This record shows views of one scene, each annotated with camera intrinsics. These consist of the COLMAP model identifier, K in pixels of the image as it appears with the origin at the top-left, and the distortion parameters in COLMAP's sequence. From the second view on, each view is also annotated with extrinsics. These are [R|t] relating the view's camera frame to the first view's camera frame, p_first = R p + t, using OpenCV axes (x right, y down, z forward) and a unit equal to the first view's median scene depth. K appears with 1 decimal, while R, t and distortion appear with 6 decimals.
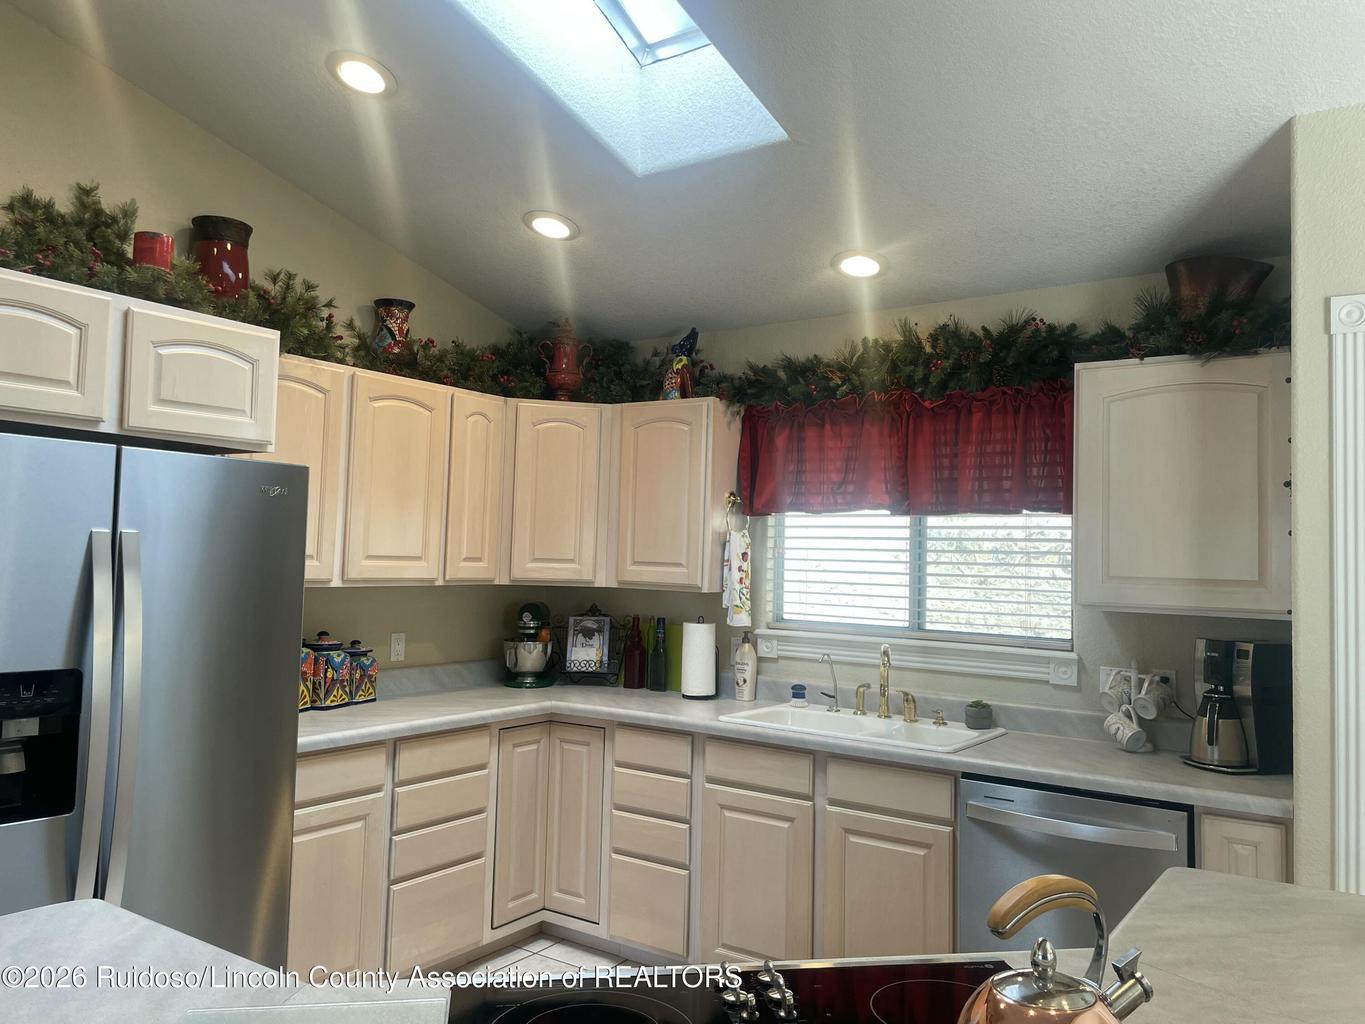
lens RADIAL K [[1031.8, 0, 692.2], [0, 1031.8, 510.1], [0, 0, 1]] dist [0.087972, -0.113322]
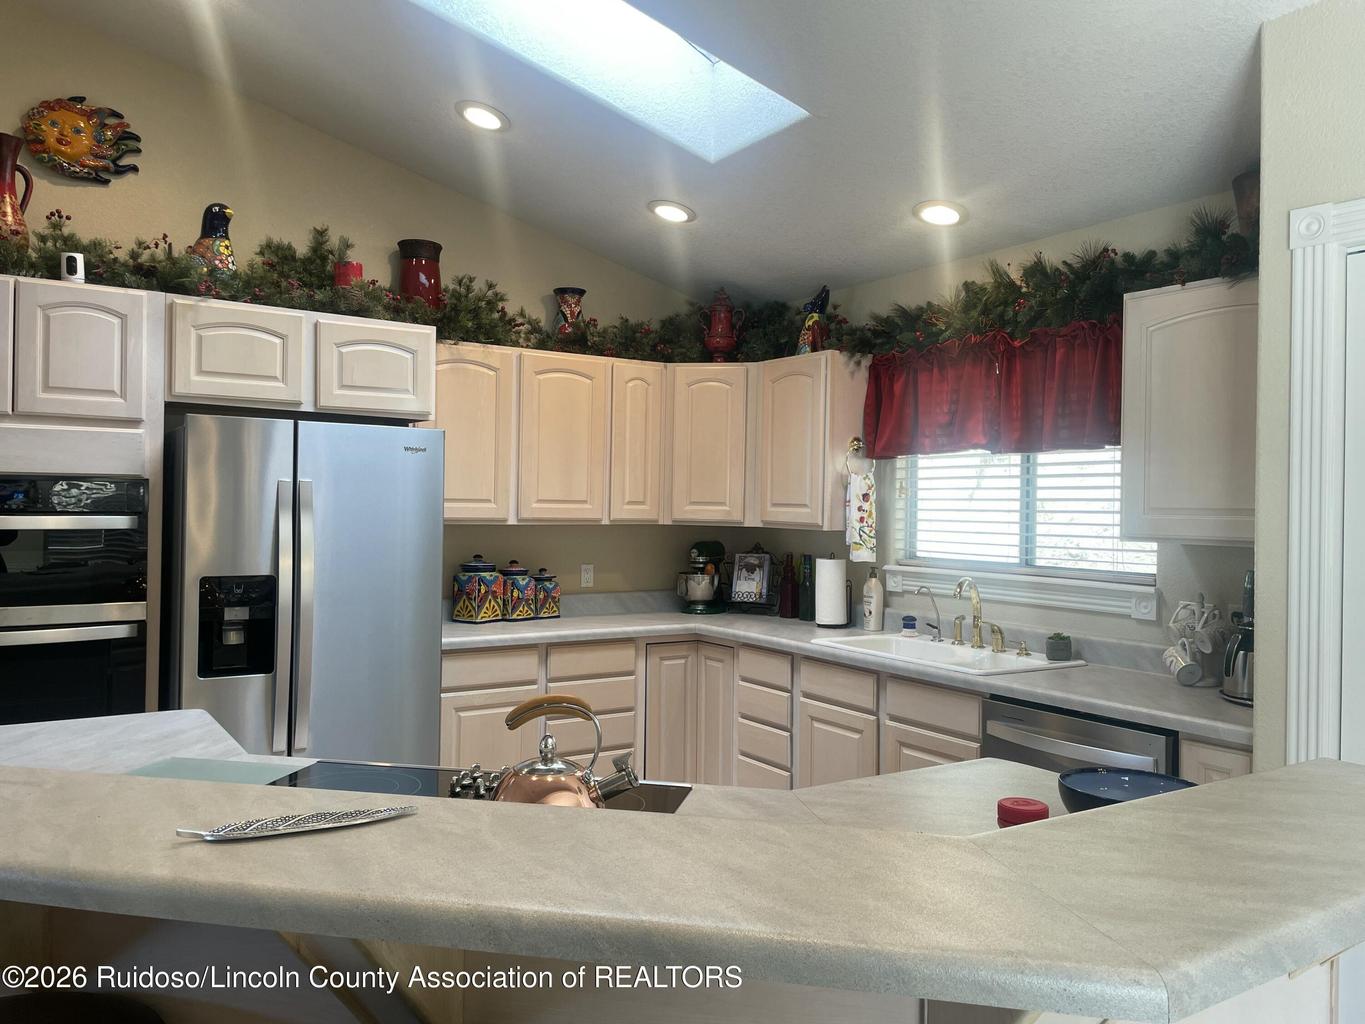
lens RADIAL K [[1031.8, 0, 681.0], [0, 1031.8, 510.9], [0, 0, 1]] dist [0.087972, -0.113322]
pose [[0.924284, -0.010018, -0.381575, 0.320167], [0.027101, 0.998855, 0.039423, 0.013186], [0.380743, -0.046779, 0.923497, -0.077777]]
